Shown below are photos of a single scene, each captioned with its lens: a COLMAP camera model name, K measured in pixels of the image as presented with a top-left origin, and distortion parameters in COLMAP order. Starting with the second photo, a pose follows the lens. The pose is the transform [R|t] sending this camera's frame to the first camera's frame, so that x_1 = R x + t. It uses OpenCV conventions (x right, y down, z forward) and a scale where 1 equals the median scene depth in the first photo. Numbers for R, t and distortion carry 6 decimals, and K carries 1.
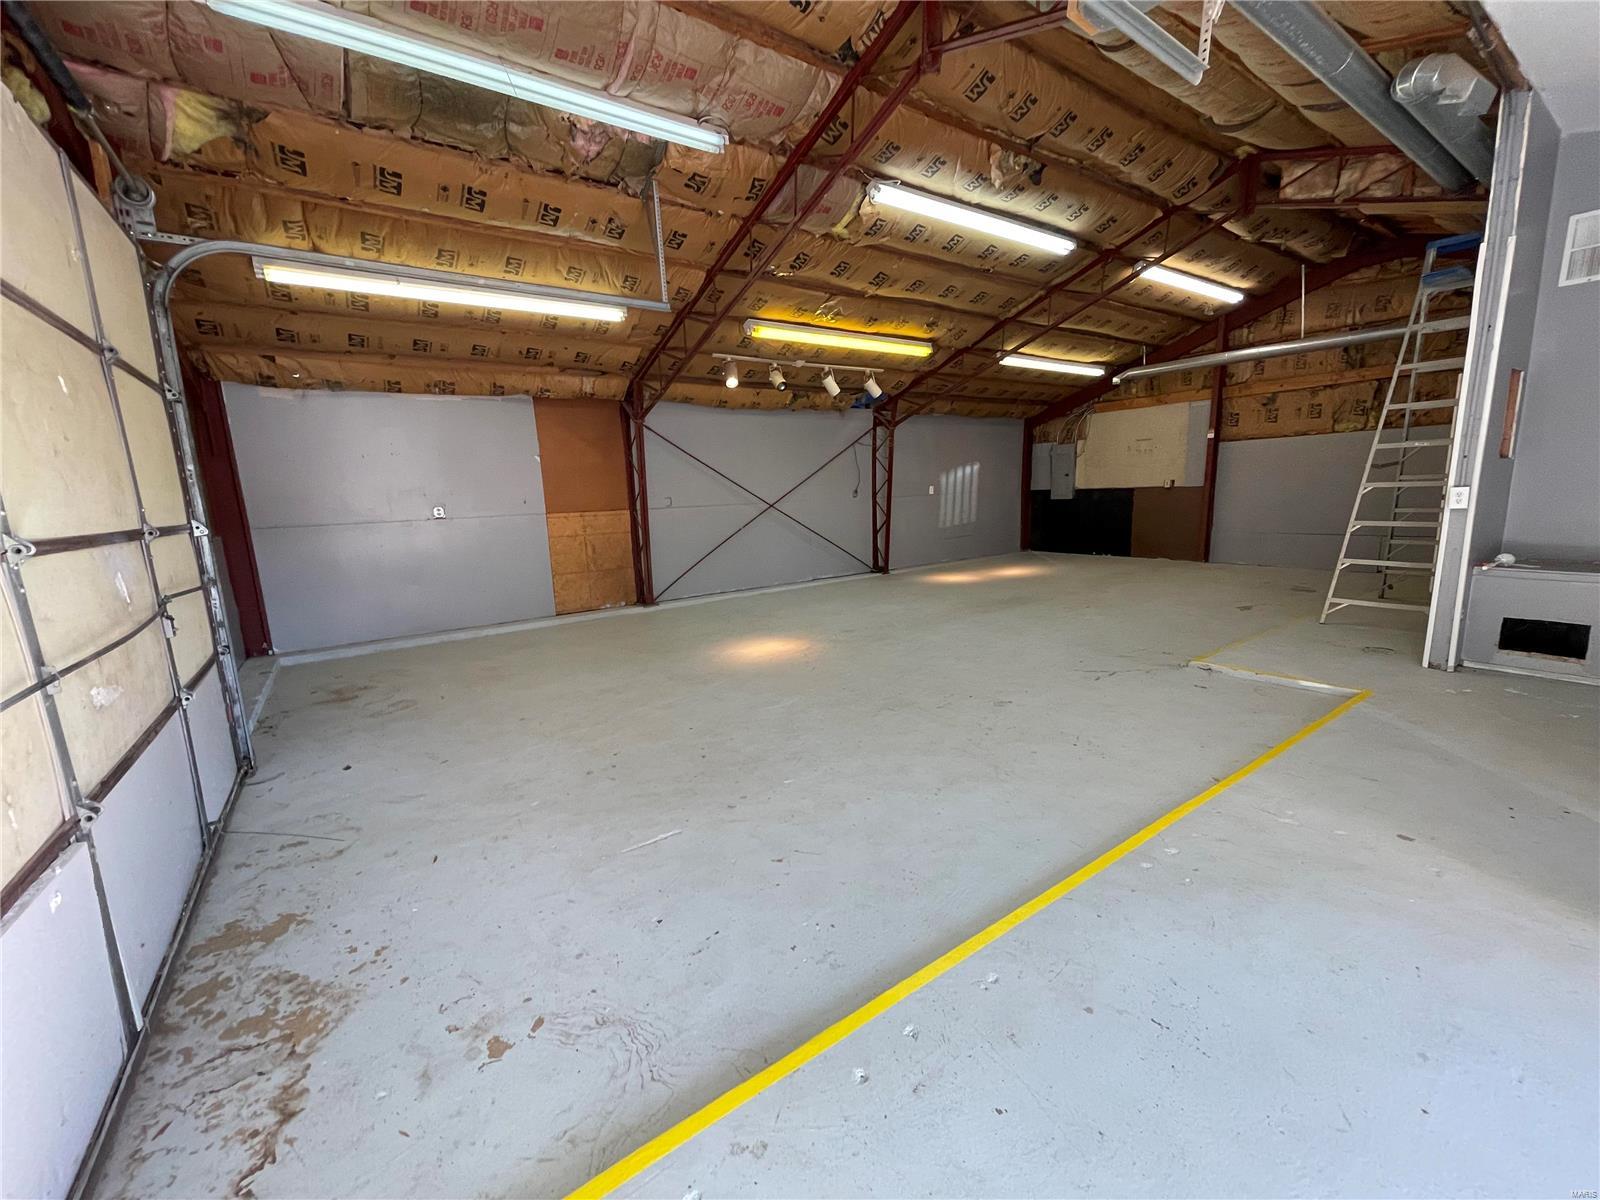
lens RADIAL K [[642.0, 0, 794.5], [0, 642.0, 604.7], [0, 0, 1]] dist [-0.002059, 0.000106]
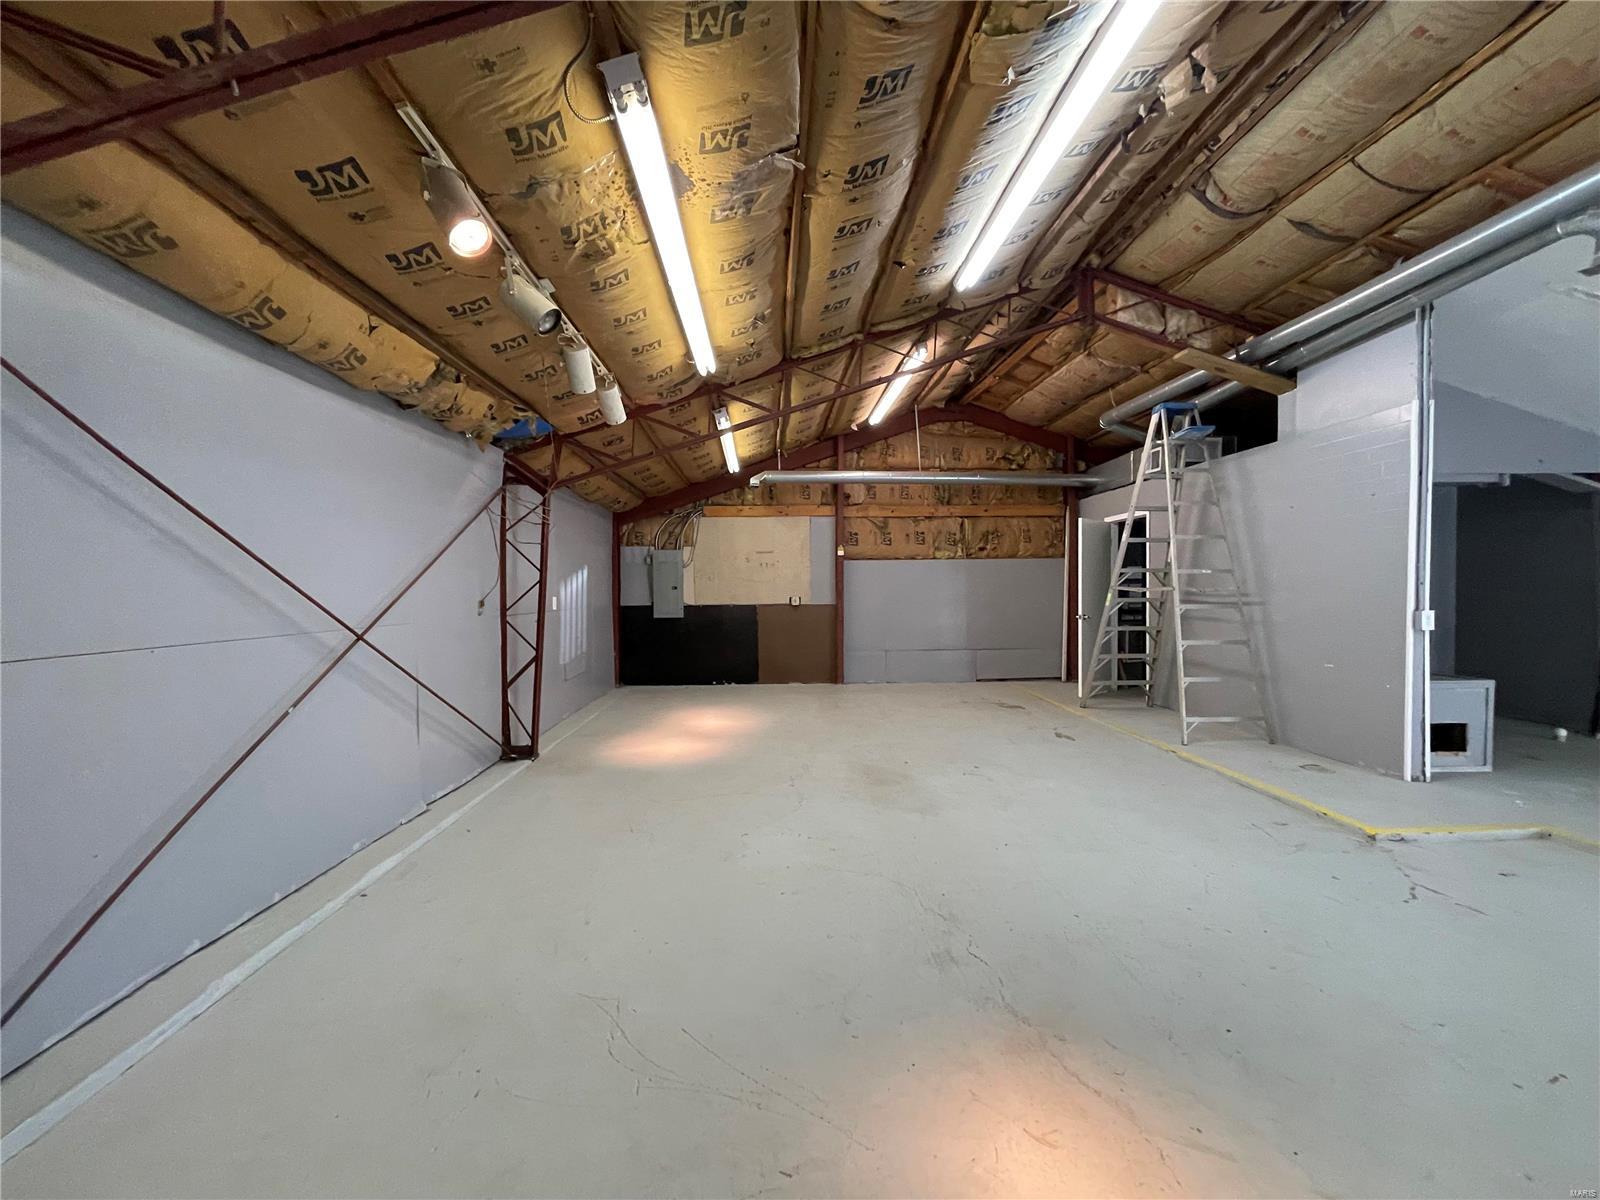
lens RADIAL K [[642.0, 0, 785.3], [0, 642.0, 606.0], [0, 0, 1]] dist [-0.002059, 0.000106]
pose [[0.549115, 0.014132, 0.835627, -0.195887], [0.133756, 0.985483, -0.104561, -0.093538], [-0.824974, 0.169186, 0.539253, 0.551476]]
